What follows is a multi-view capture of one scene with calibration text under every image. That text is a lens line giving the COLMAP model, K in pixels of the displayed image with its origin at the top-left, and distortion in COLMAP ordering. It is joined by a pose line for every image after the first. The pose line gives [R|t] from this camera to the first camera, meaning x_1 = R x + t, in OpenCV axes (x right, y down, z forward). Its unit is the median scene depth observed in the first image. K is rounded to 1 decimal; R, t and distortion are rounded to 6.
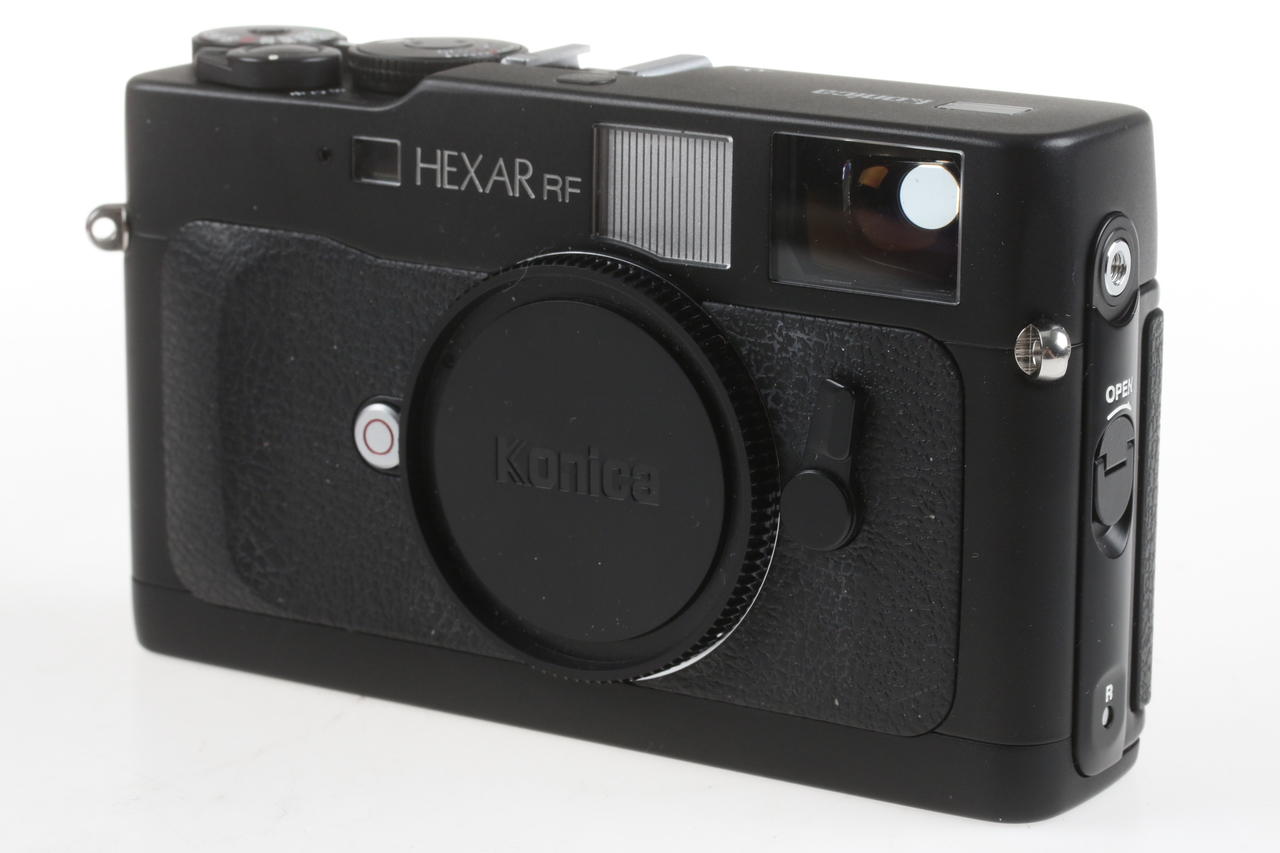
lens RADIAL K [[3997.6, 0, 640.0], [0, 3997.6, 426.5], [0, 0, 1]] dist [-0.159456, -0.787679]
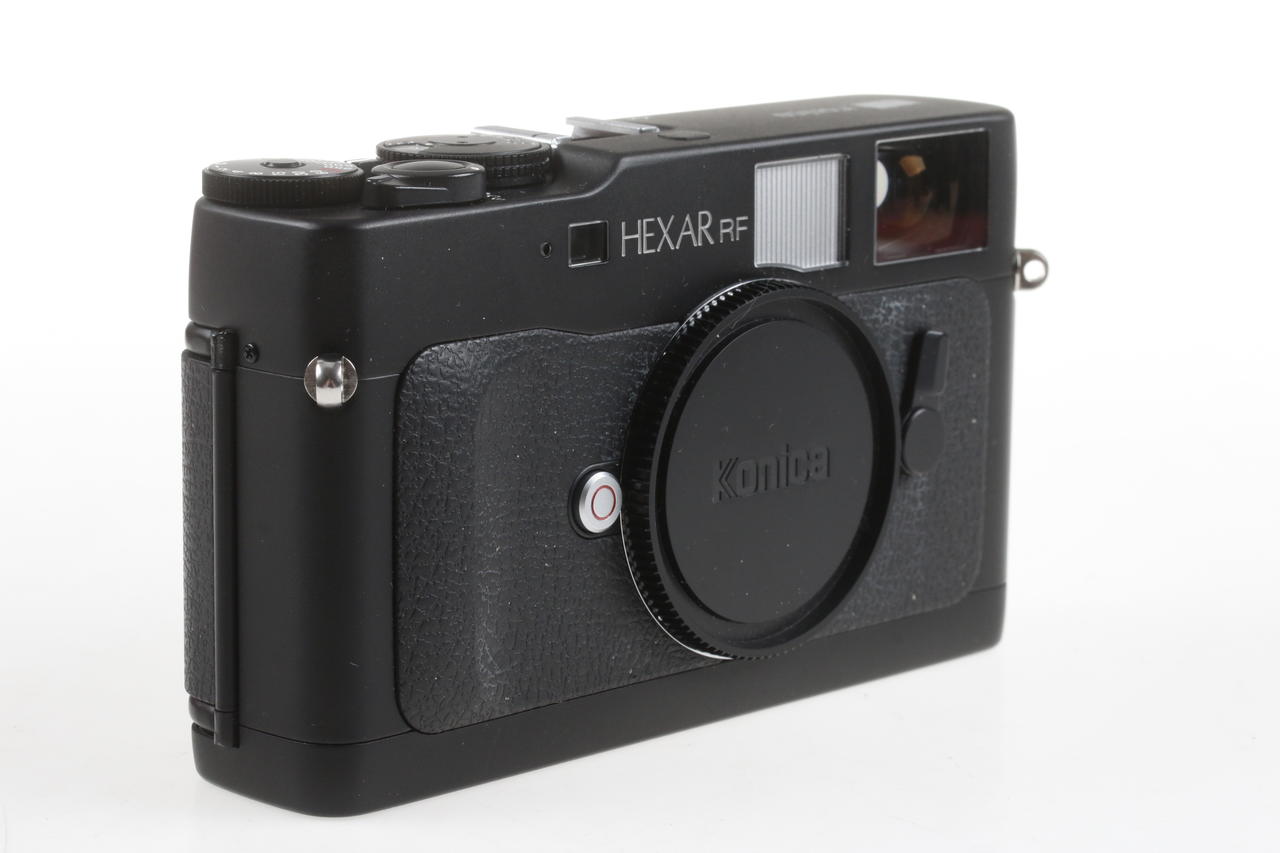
lens RADIAL K [[3997.6, 0, 640.0], [0, 3997.6, 426.5], [0, 0, 1]] dist [-0.159456, -0.787679]
pose [[0.216037, -0.191490, 0.957423, -1.106660], [0.219522, 0.965000, 0.143472, -0.171936], [-0.951387, 0.179180, 0.250512, 0.745036]]
